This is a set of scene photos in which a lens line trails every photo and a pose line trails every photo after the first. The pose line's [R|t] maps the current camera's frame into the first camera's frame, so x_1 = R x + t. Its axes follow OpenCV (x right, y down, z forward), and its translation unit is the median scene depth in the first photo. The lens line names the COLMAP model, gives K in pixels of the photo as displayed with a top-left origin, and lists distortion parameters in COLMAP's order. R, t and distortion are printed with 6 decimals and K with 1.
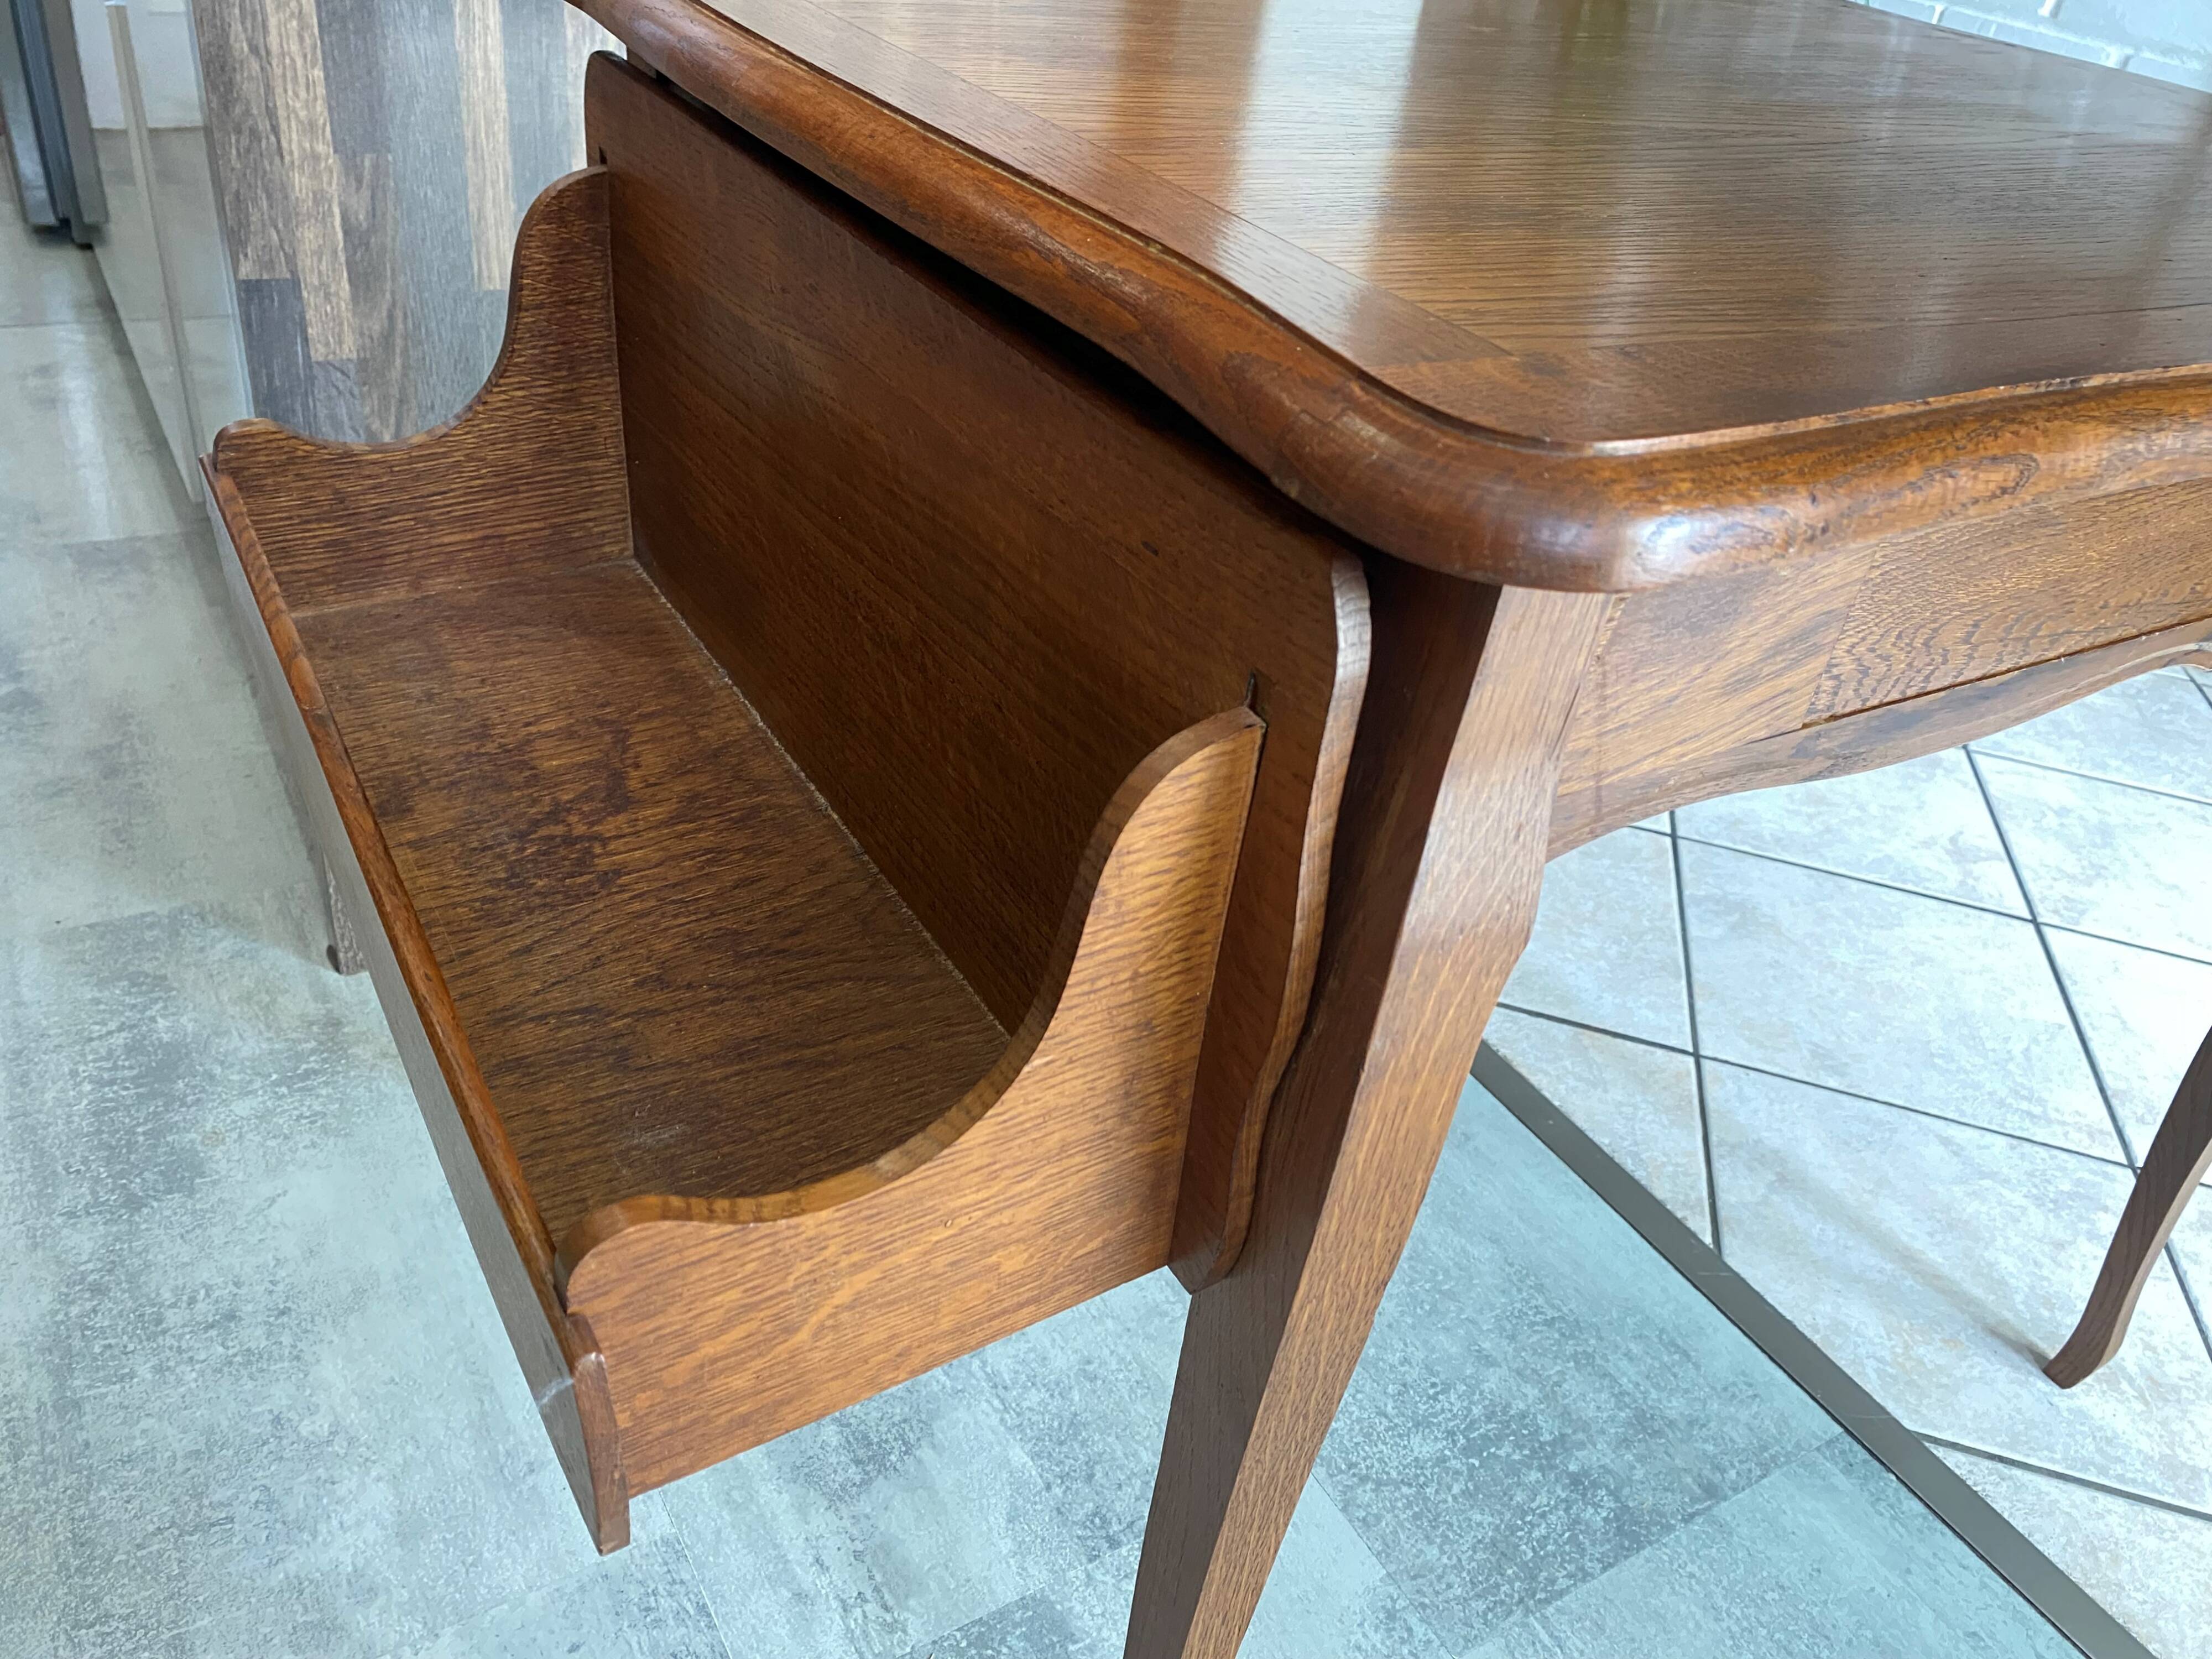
lens RADIAL K [[1687.1, 0, 1083.4], [0, 1687.1, 828.8], [0, 0, 1]] dist [0.022556, -0.016908]
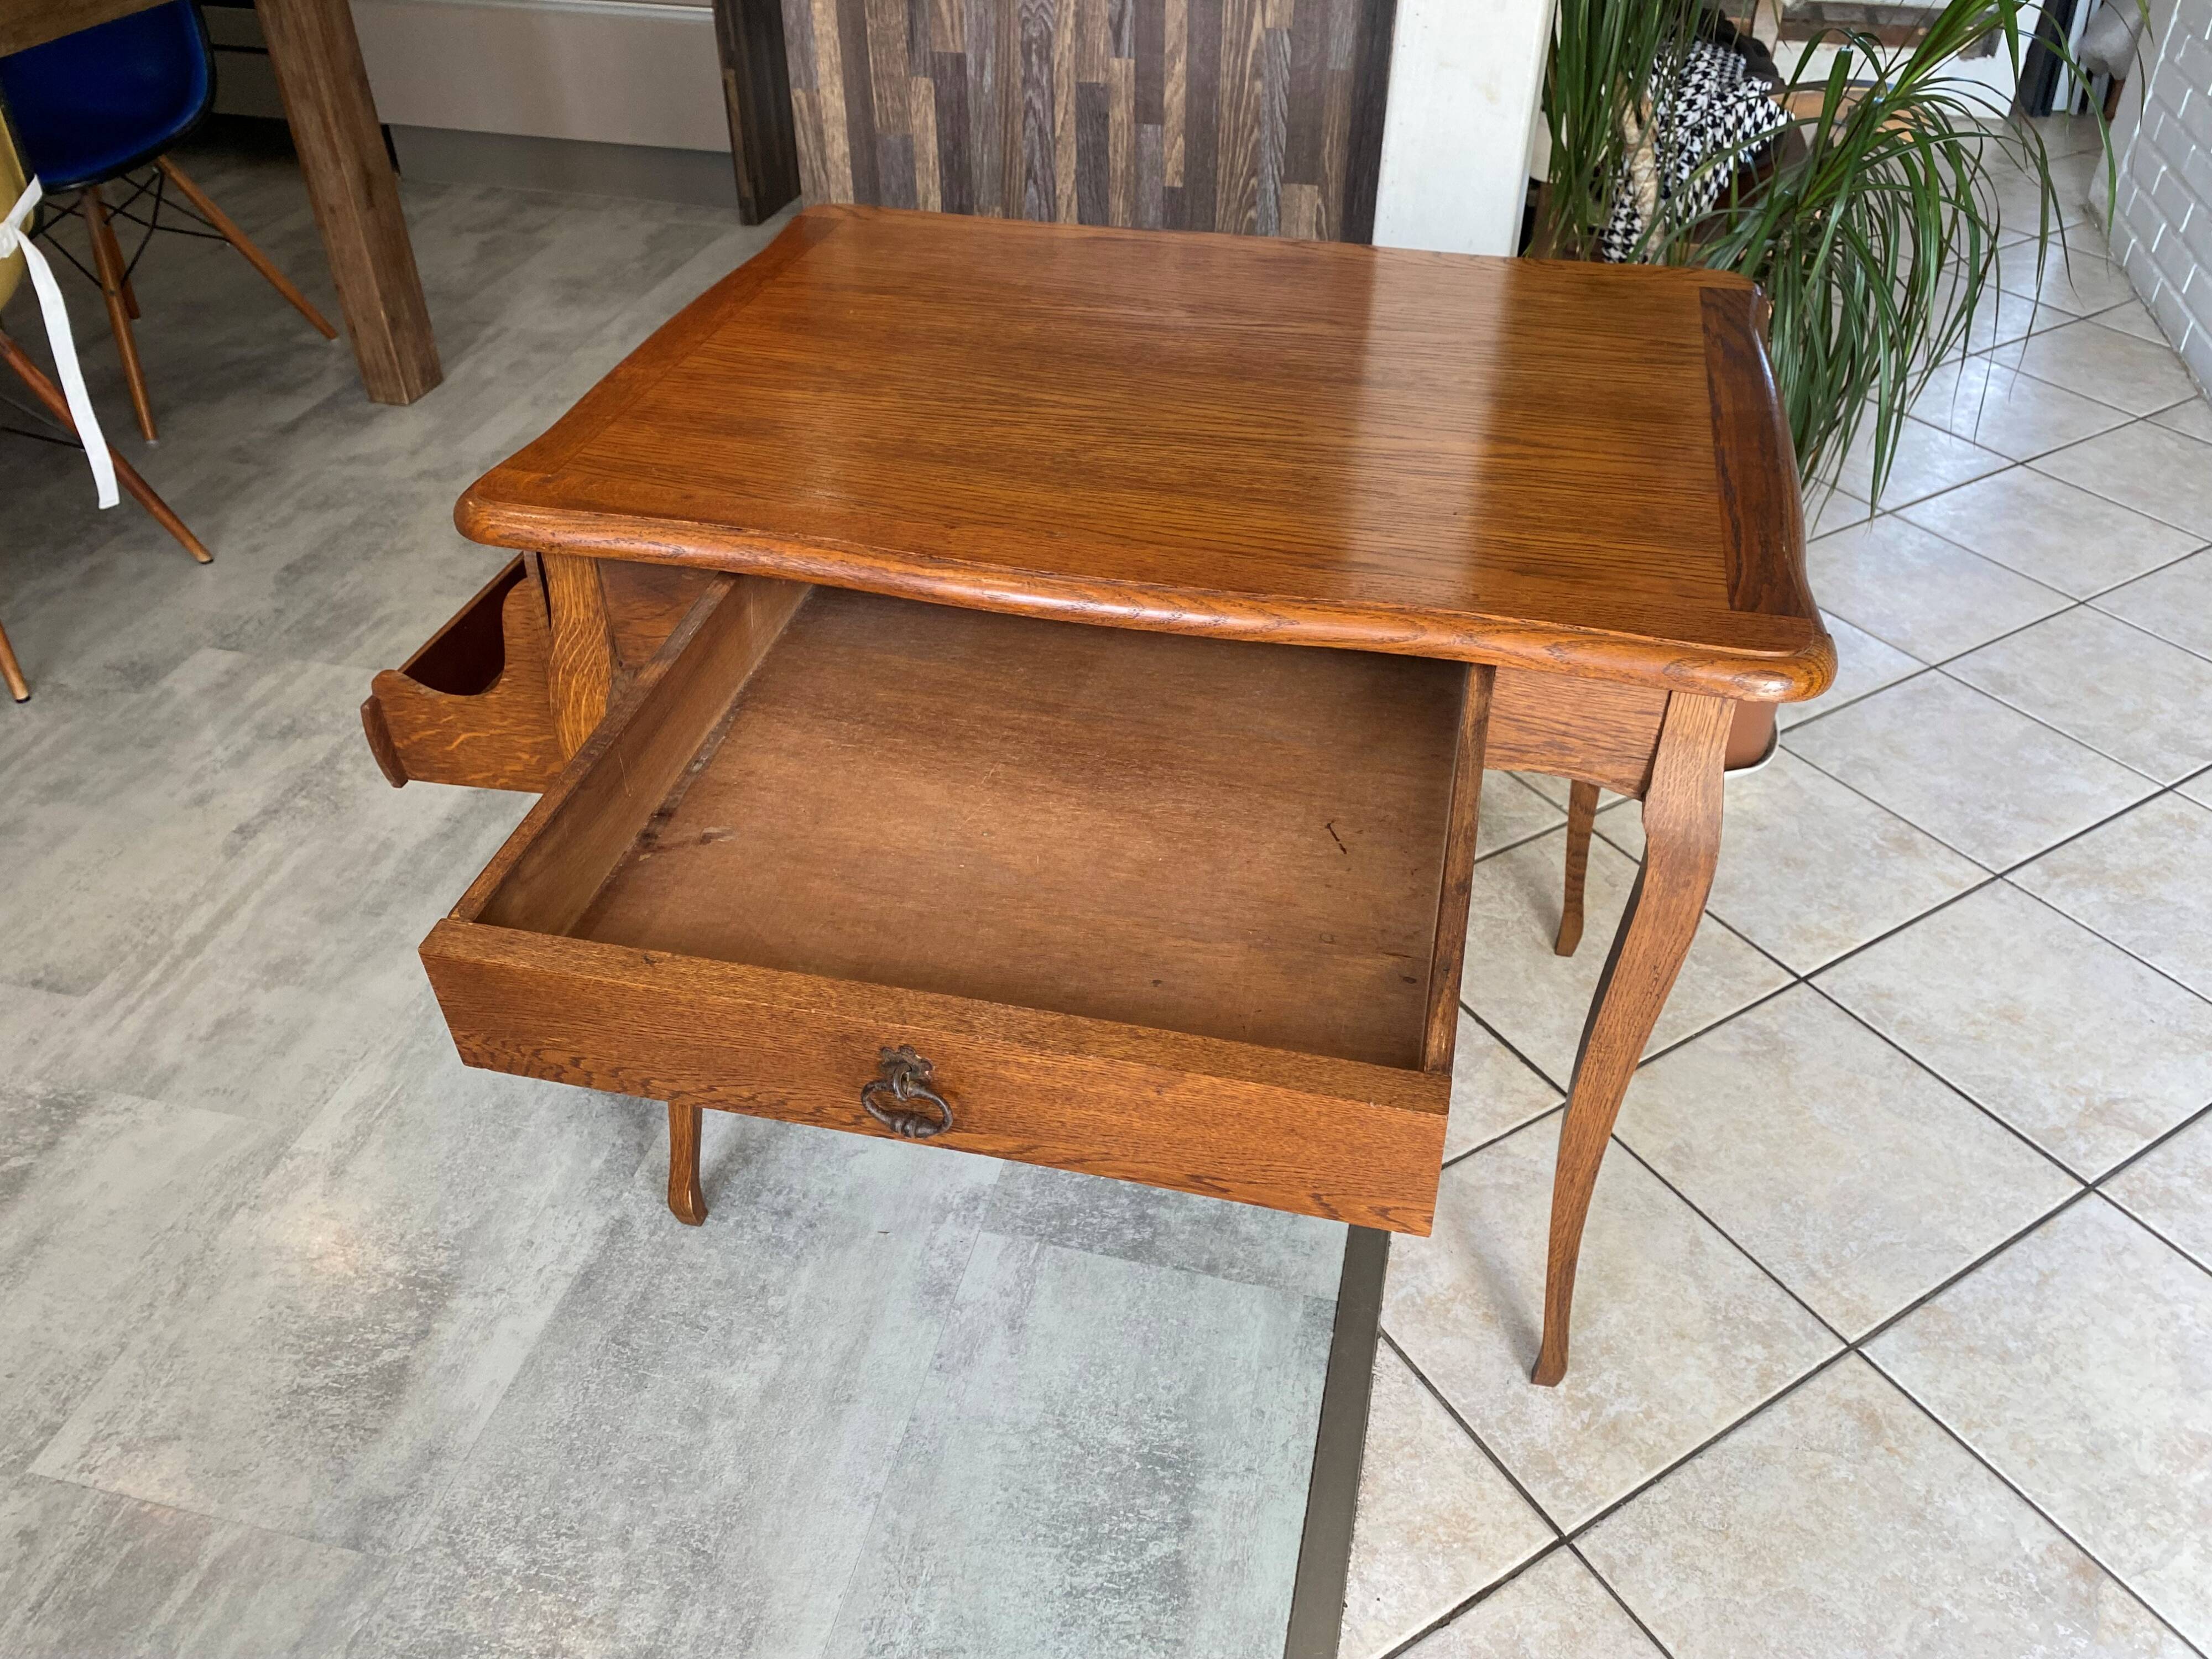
lens RADIAL K [[1687.1, 0, 1096.7], [0, 1687.1, 839.7], [0, 0, 1]] dist [0.022556, -0.016908]
pose [[0.710366, 0.327146, -0.623182, 1.107310], [-0.317204, 0.939201, 0.131463, -0.131708], [0.628300, 0.104289, 0.770949, -0.257732]]
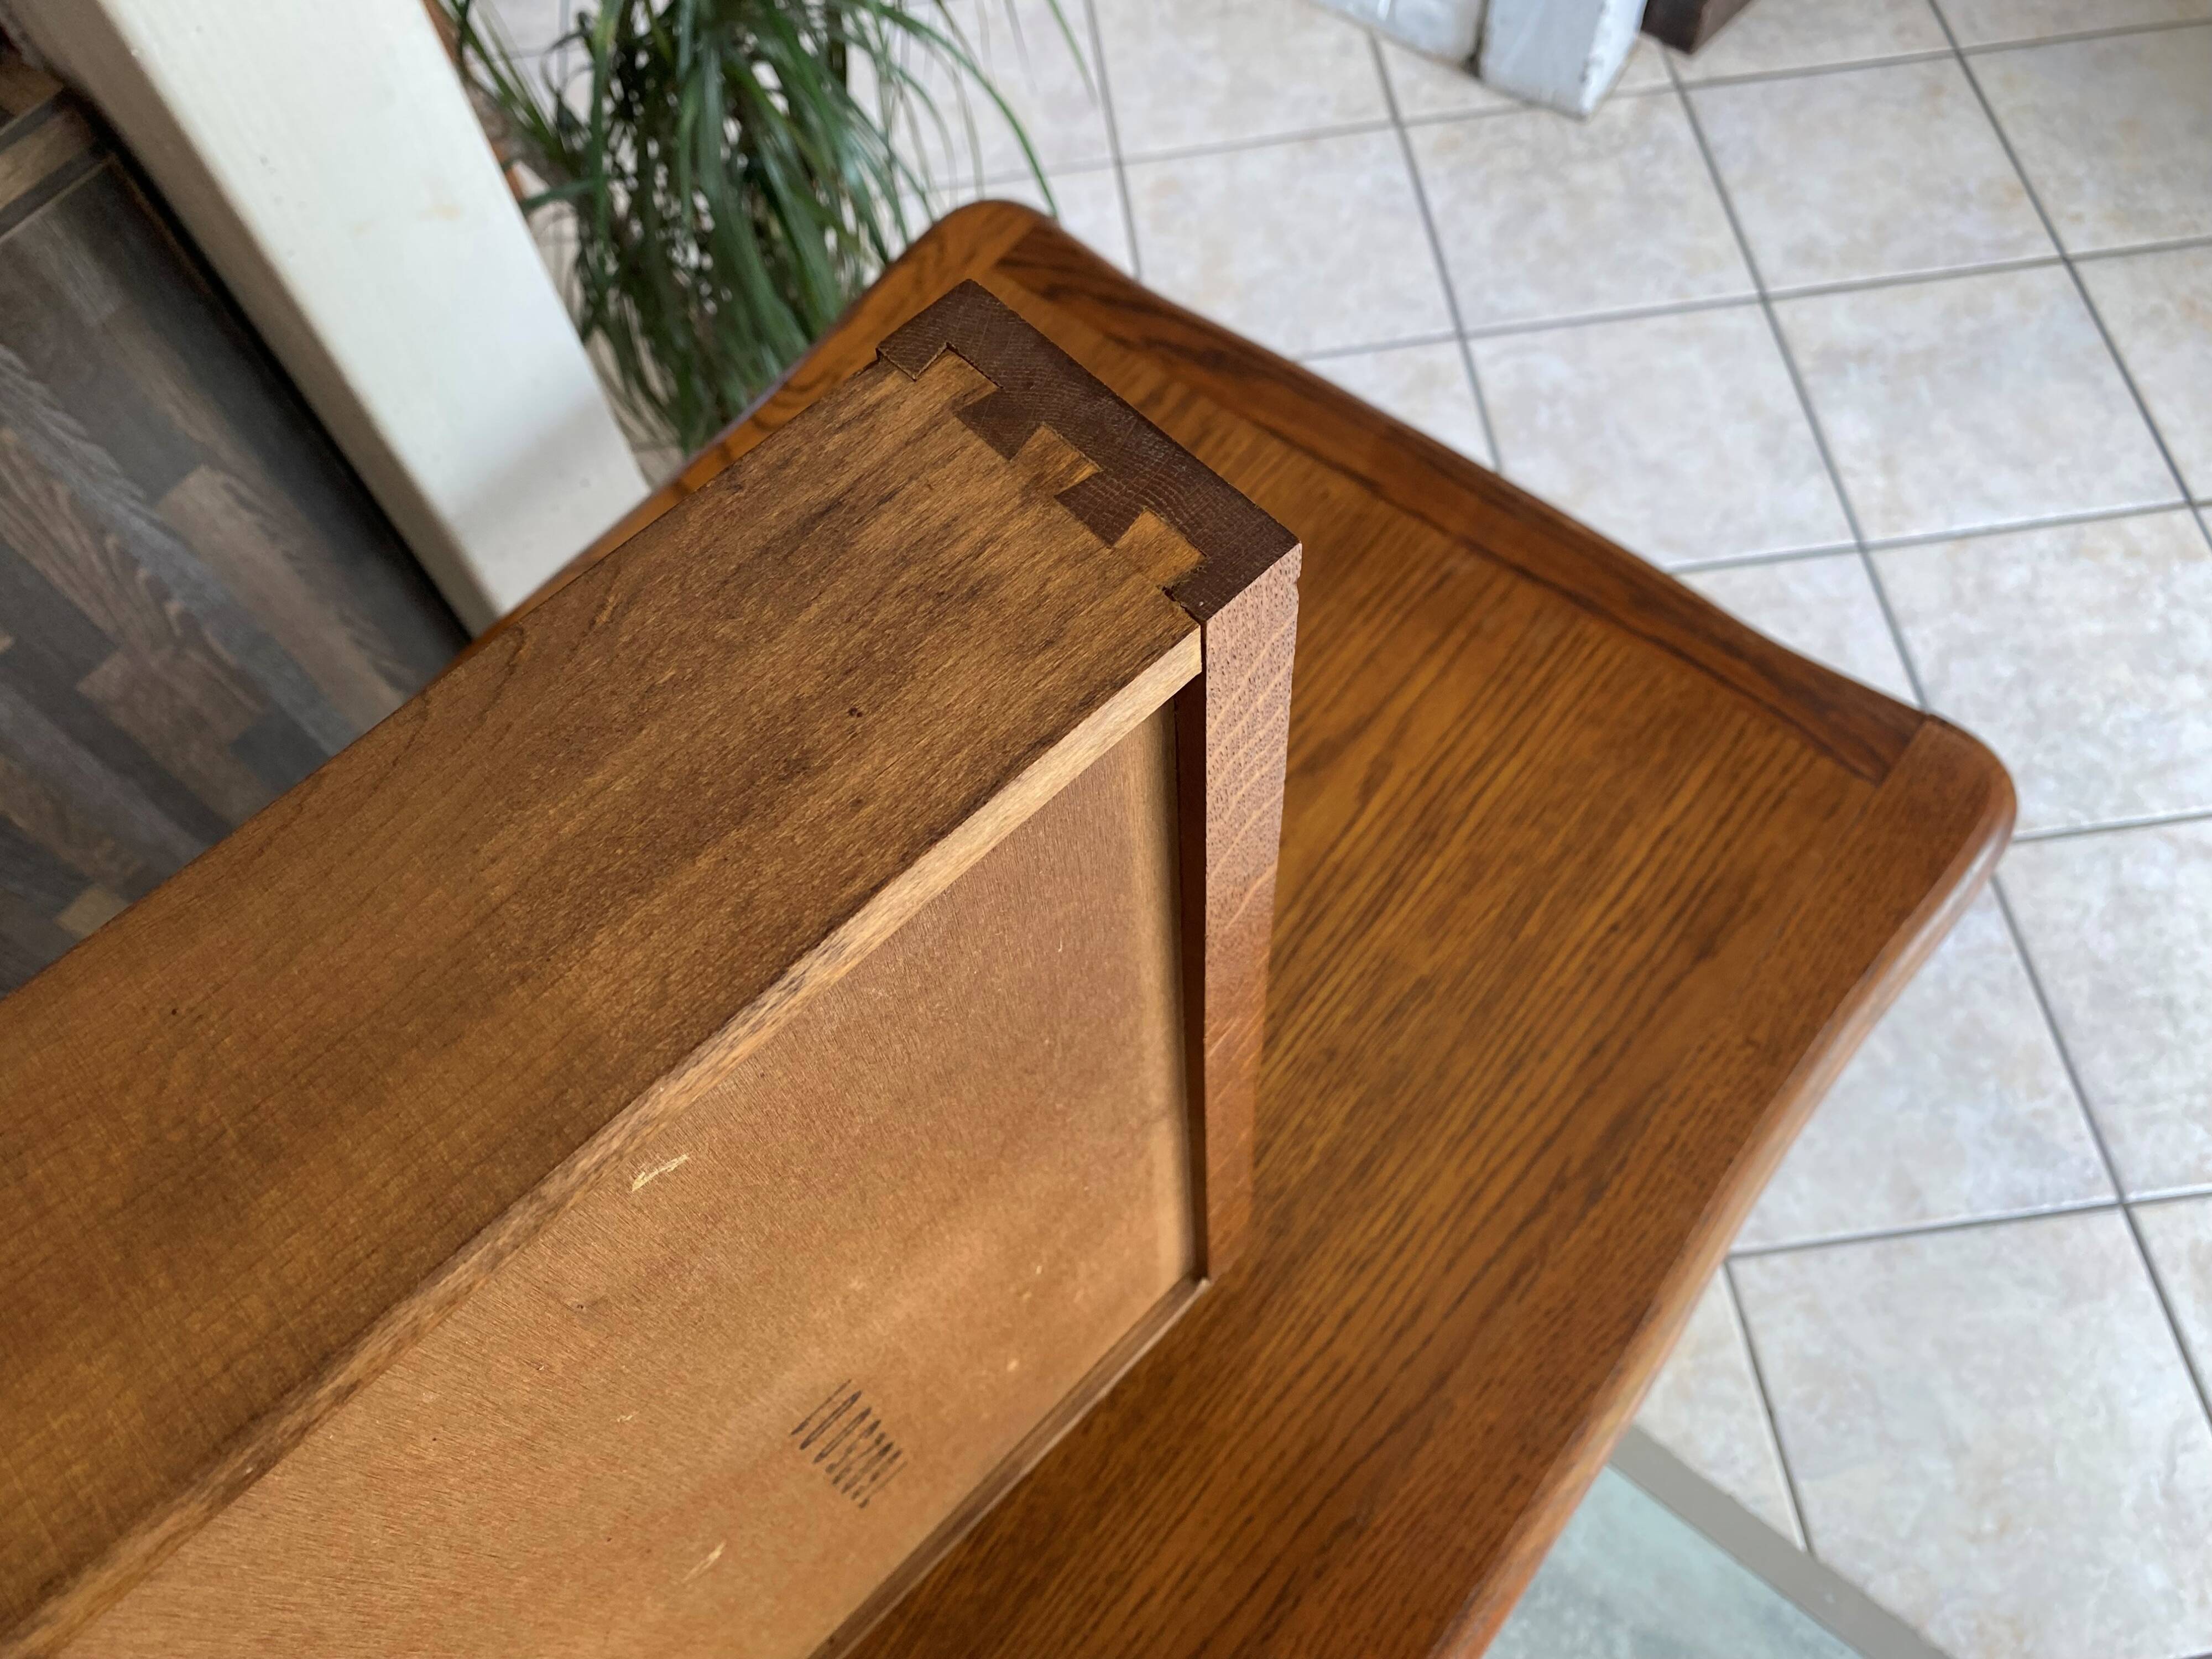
lens RADIAL K [[1687.1, 0, 1089.6], [0, 1687.1, 806.3], [0, 0, 1]] dist [0.022556, -0.016908]
pose [[0.918804, -0.394701, -0.003092, 0.396149], [0.344443, 0.797935, 0.494630, -0.731164], [-0.192764, -0.455533, 0.869098, 0.091148]]
